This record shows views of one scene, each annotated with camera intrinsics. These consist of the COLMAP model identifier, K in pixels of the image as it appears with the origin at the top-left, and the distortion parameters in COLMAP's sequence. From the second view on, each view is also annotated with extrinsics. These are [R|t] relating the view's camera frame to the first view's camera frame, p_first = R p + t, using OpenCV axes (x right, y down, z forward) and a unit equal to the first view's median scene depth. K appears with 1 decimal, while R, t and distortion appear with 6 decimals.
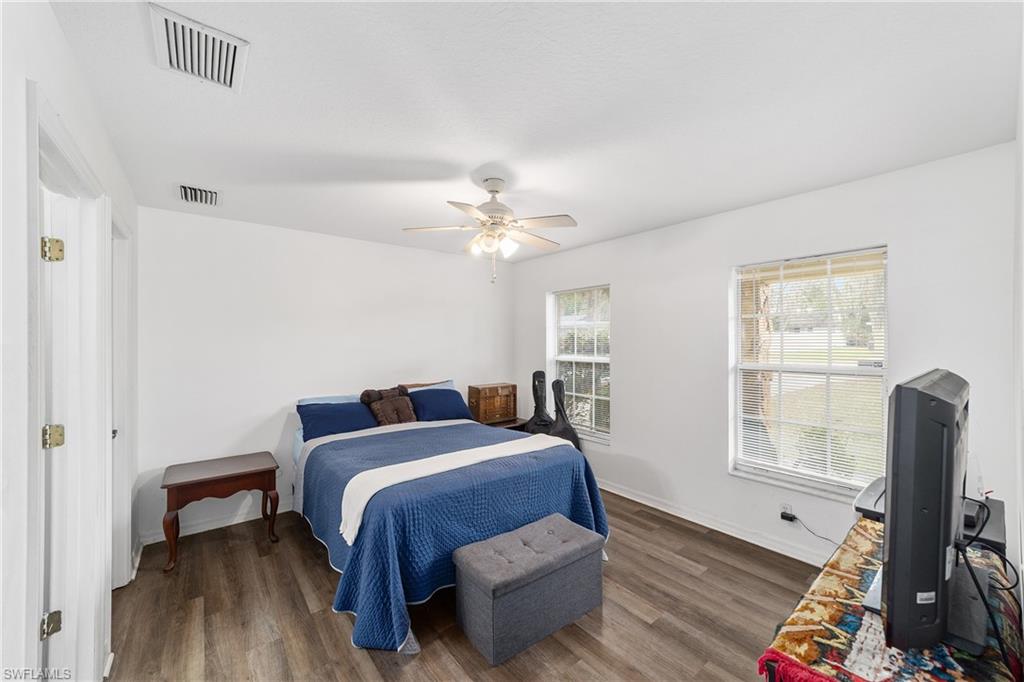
lens RADIAL K [[391.5, 0, 512.2], [0, 391.5, 343.7], [0, 0, 1]] dist [-0.000742, 0.000756]
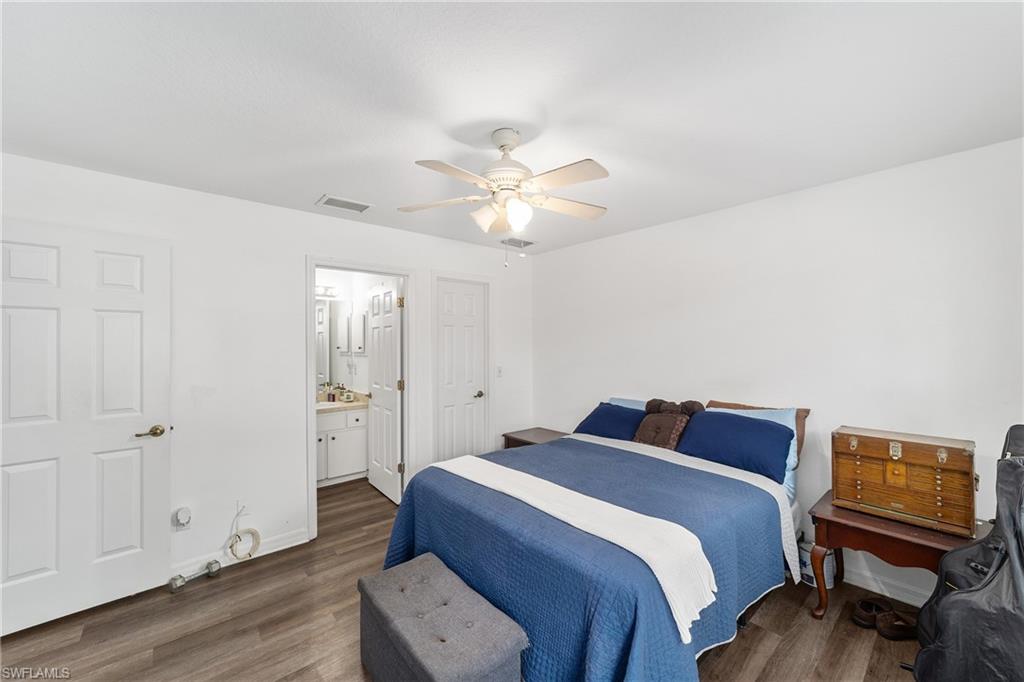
lens RADIAL K [[391.5, 0, 508.2], [0, 391.5, 345.3], [0, 0, 1]] dist [-0.000742, 0.000756]
pose [[0.022911, -0.002291, -0.999735, 0.471293], [0.003107, 0.999993, -0.002220, 0.000433], [0.999733, -0.003055, 0.022918, 0.645686]]
